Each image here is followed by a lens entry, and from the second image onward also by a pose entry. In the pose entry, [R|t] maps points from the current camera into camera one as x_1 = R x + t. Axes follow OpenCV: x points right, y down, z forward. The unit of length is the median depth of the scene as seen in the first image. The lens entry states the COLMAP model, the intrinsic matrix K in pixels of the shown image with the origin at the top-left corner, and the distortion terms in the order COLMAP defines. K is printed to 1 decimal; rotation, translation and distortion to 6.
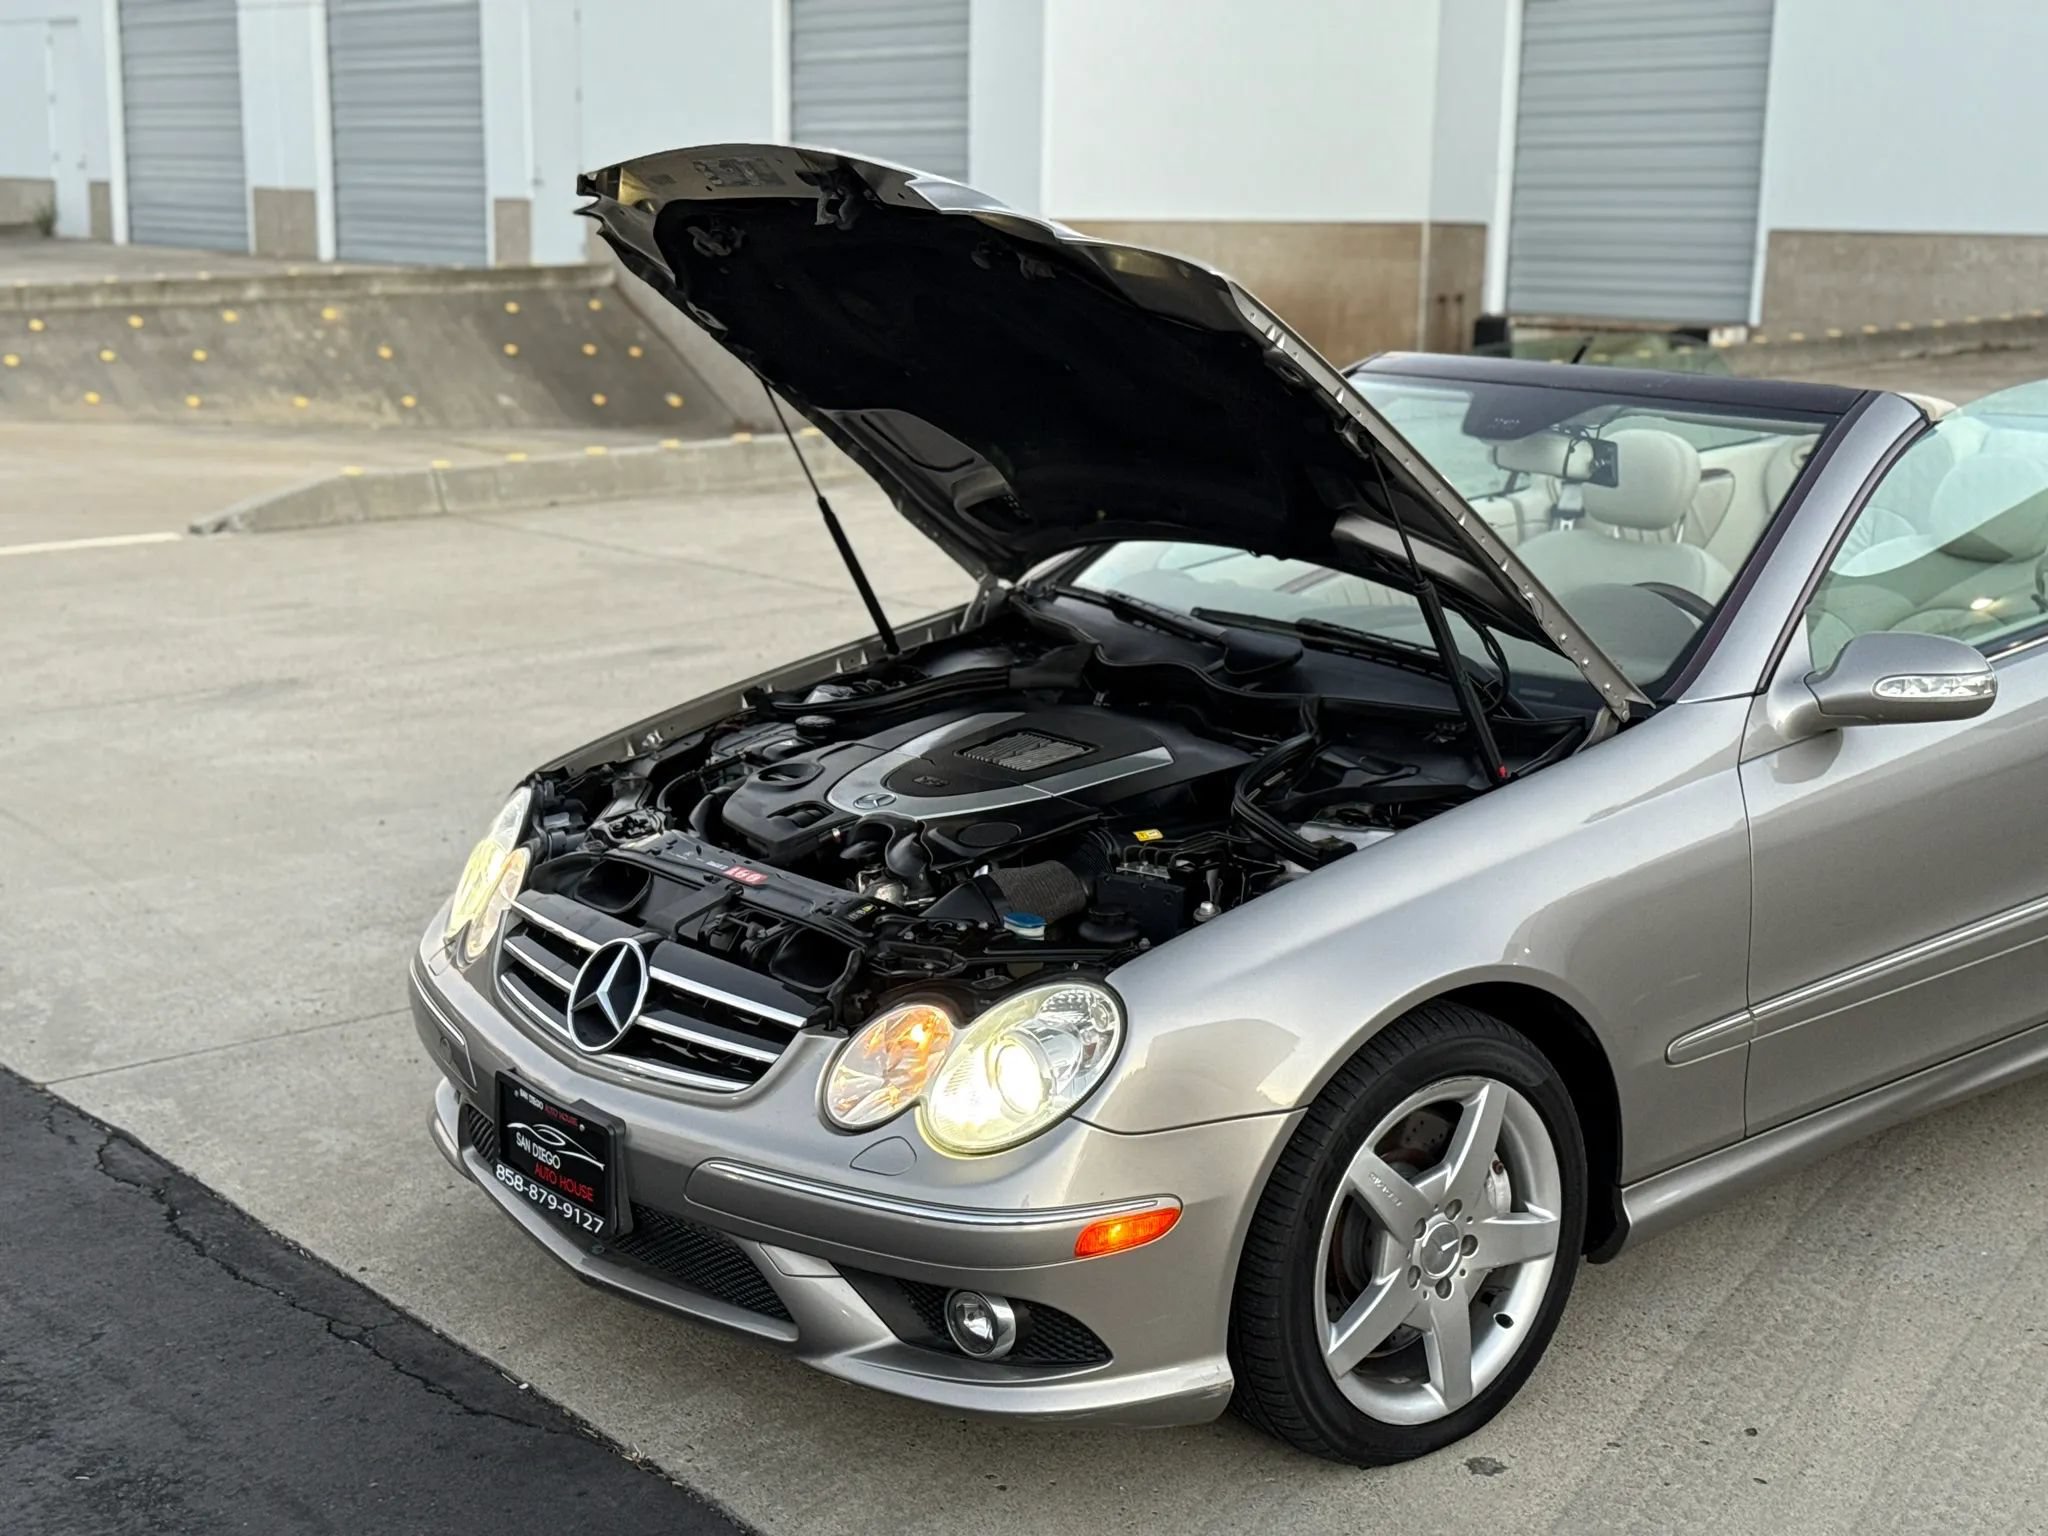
lens RADIAL K [[2913.1, 0, 1024.0], [0, 2913.1, 768.0], [0, 0, 1]] dist [0.144288, -0.100704]
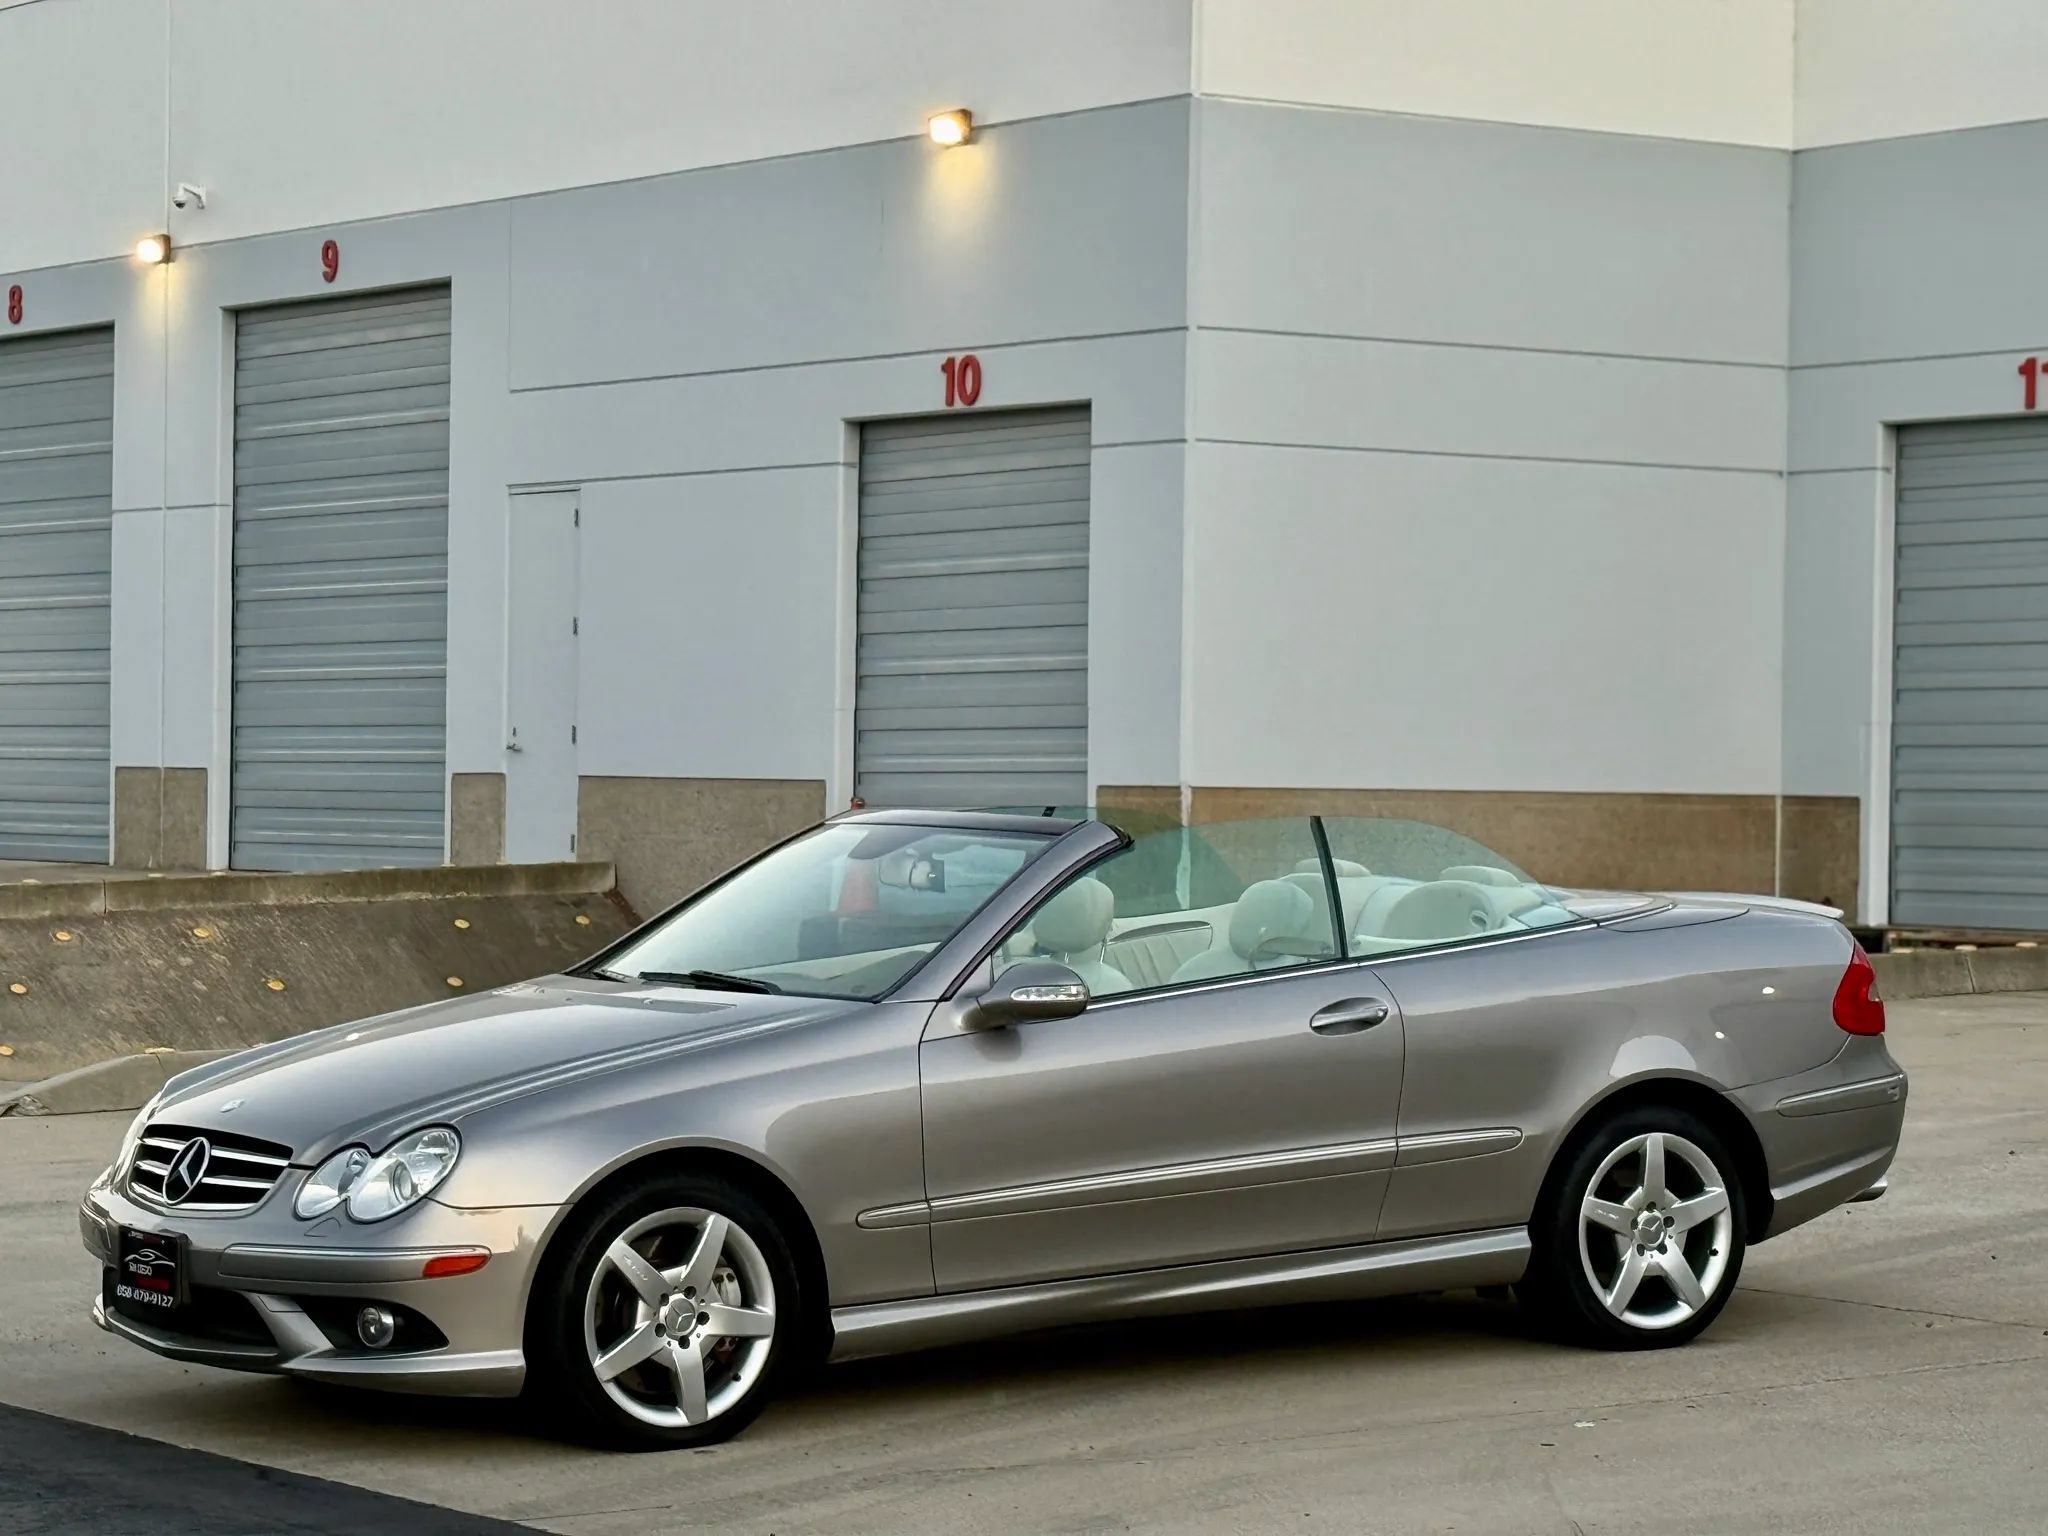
lens RADIAL K [[5632.8, 0, 1024.0], [0, 5632.8, 768.0], [0, 0, 1]] dist [0.134982, -0.230912]
pose [[0.995050, -0.003777, -0.099304, 0.494632], [-0.015924, 0.980303, -0.196857, 0.367981], [0.098091, 0.197463, 0.975390, -1.605717]]
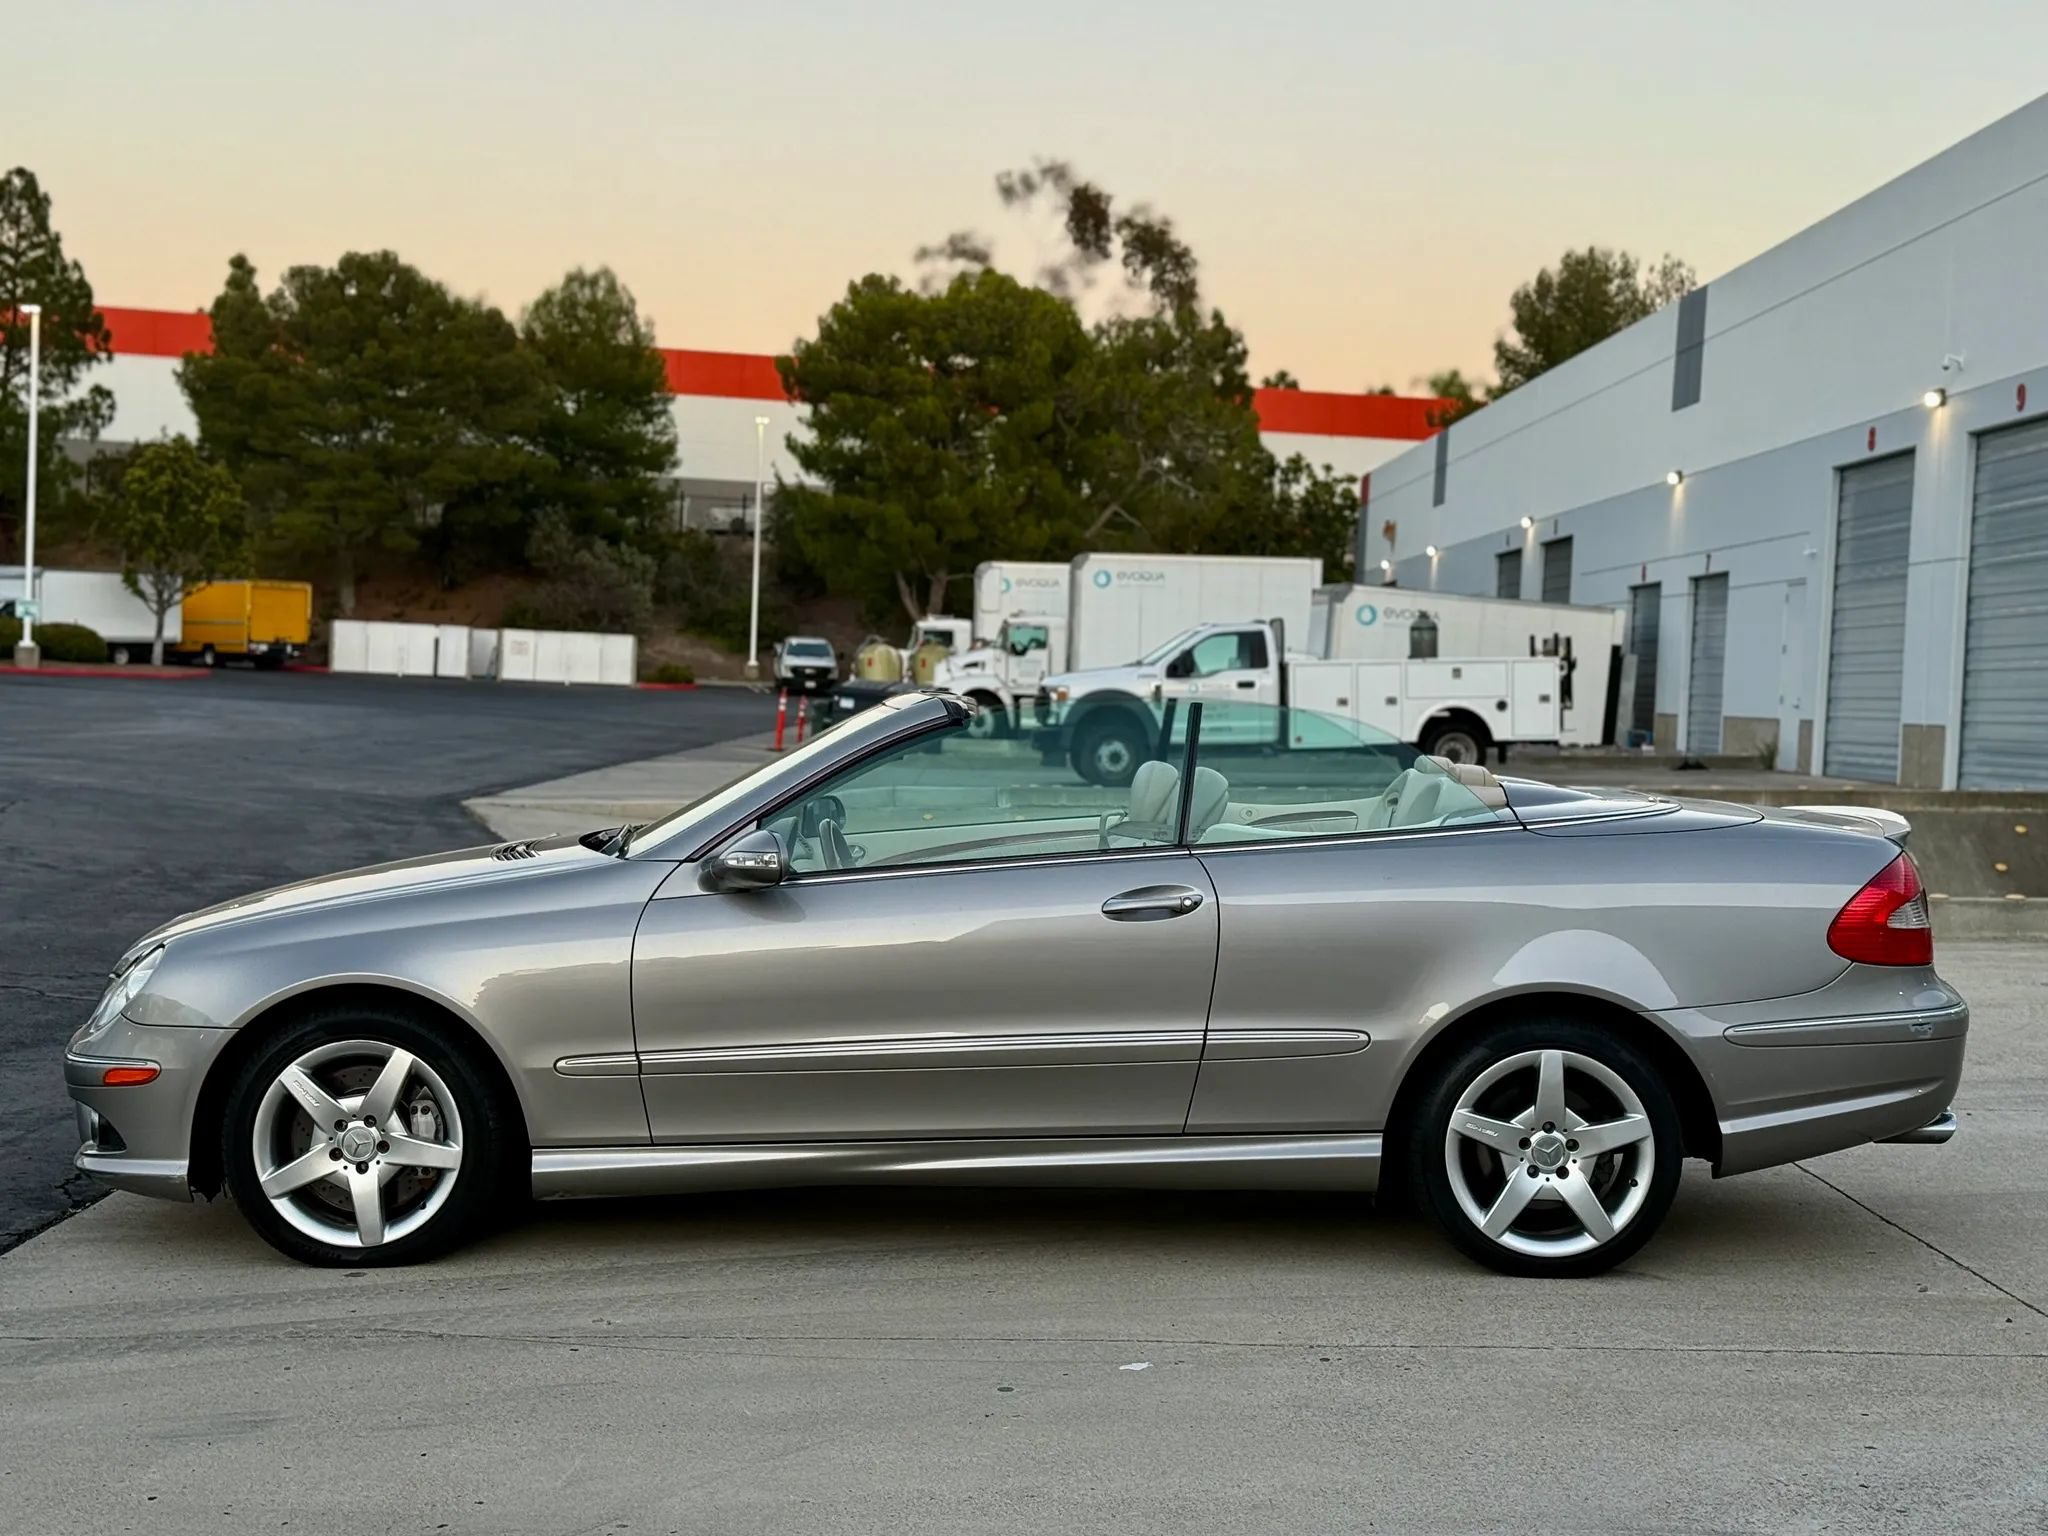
lens RADIAL K [[2913.1, 0, 1024.0], [0, 2913.1, 768.0], [0, 0, 1]] dist [0.144288, -0.100704]
pose [[0.774288, 0.033600, -0.631940, 1.172504], [-0.153056, 0.978886, -0.135486, 0.094332], [0.614045, 0.201628, 0.763082, -0.090175]]
